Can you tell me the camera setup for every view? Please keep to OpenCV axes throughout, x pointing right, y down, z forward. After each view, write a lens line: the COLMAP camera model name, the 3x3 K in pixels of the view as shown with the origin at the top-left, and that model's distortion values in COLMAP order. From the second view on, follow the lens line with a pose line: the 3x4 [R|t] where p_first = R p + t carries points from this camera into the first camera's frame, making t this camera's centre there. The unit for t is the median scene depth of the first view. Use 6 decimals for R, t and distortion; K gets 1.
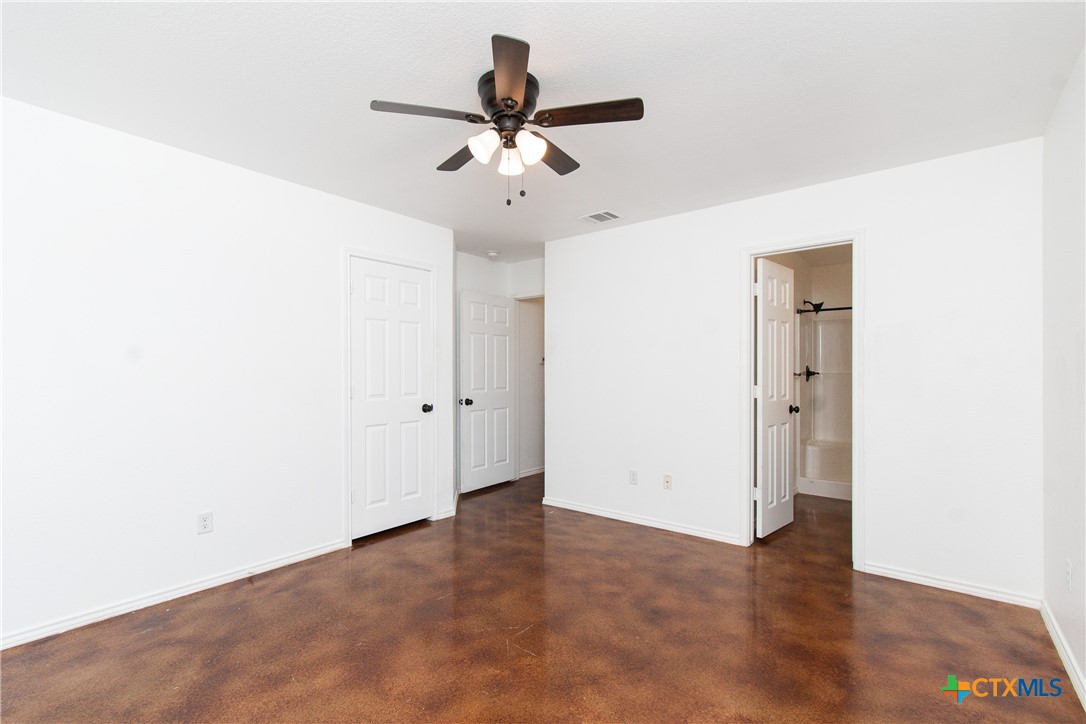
lens RADIAL K [[486.8, 0, 543.9], [0, 486.8, 367.5], [0, 0, 1]] dist [-0.005212, -0.002246]
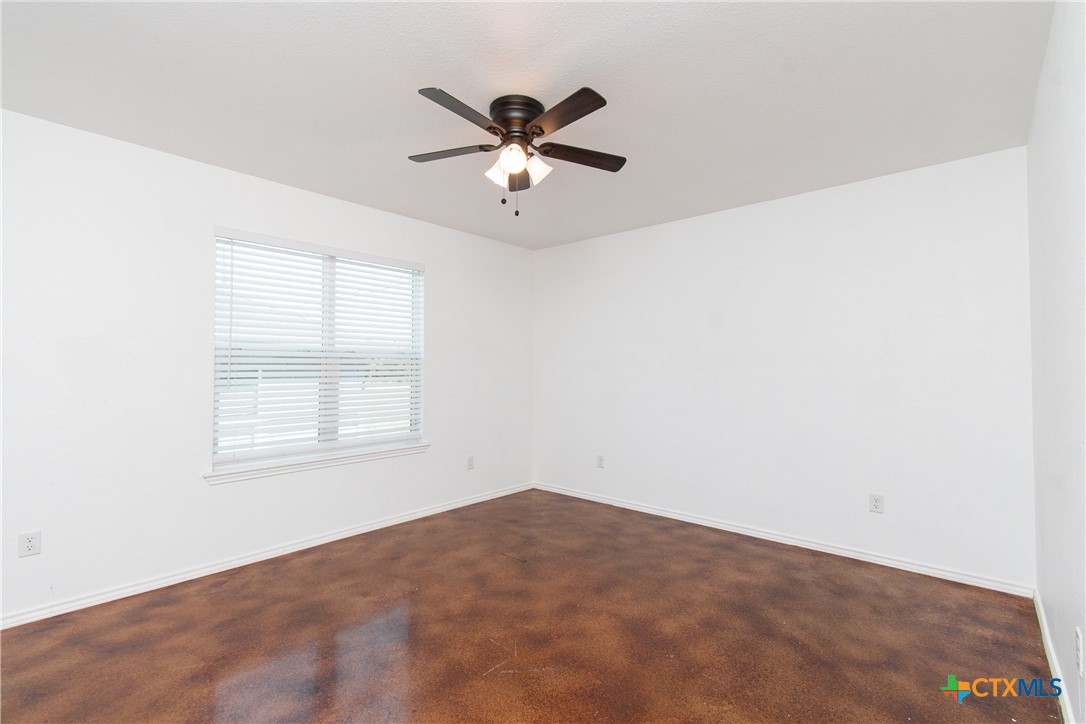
lens RADIAL K [[486.8, 0, 538.8], [0, 486.8, 364.1], [0, 0, 1]] dist [-0.005212, -0.002246]
pose [[-0.997681, -0.001020, 0.068056, -0.155677], [-0.002383, 0.999798, -0.019954, 0.018069], [-0.068021, -0.020070, -0.997482, 1.652794]]
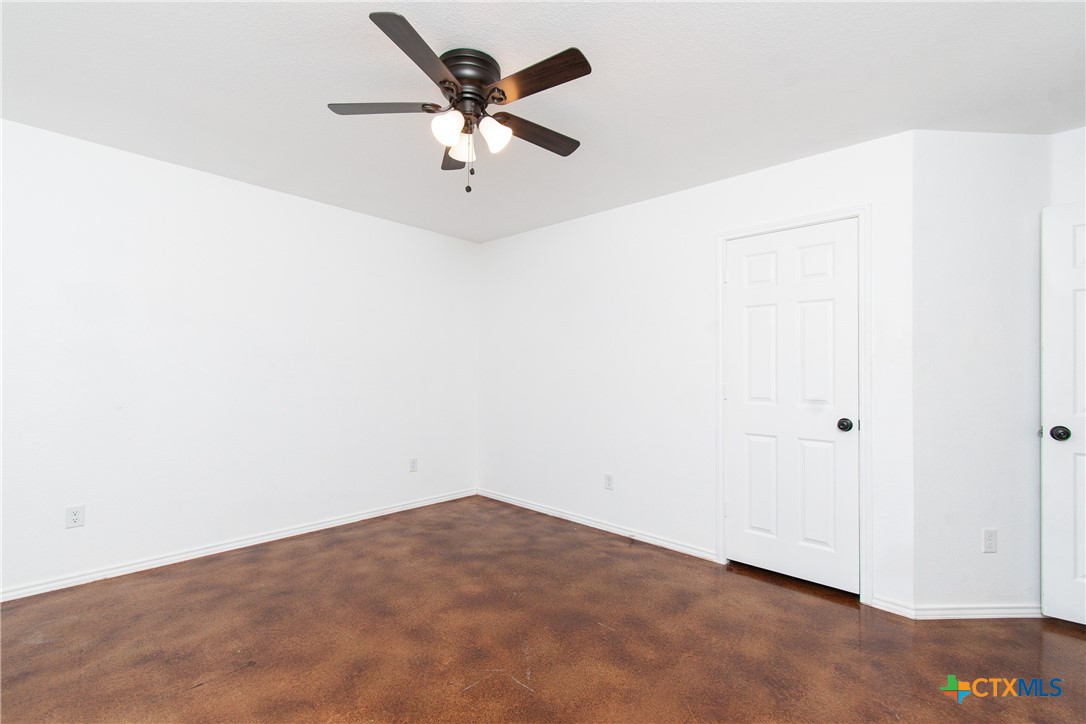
lens RADIAL K [[486.8, 0, 543.7], [0, 486.8, 366.1], [0, 0, 1]] dist [-0.005212, -0.002246]
pose [[-0.080242, -0.006547, -0.996754, 0.681473], [-0.001705, 0.999978, -0.006431, 0.013975], [0.996774, 0.001184, -0.080251, 0.977088]]
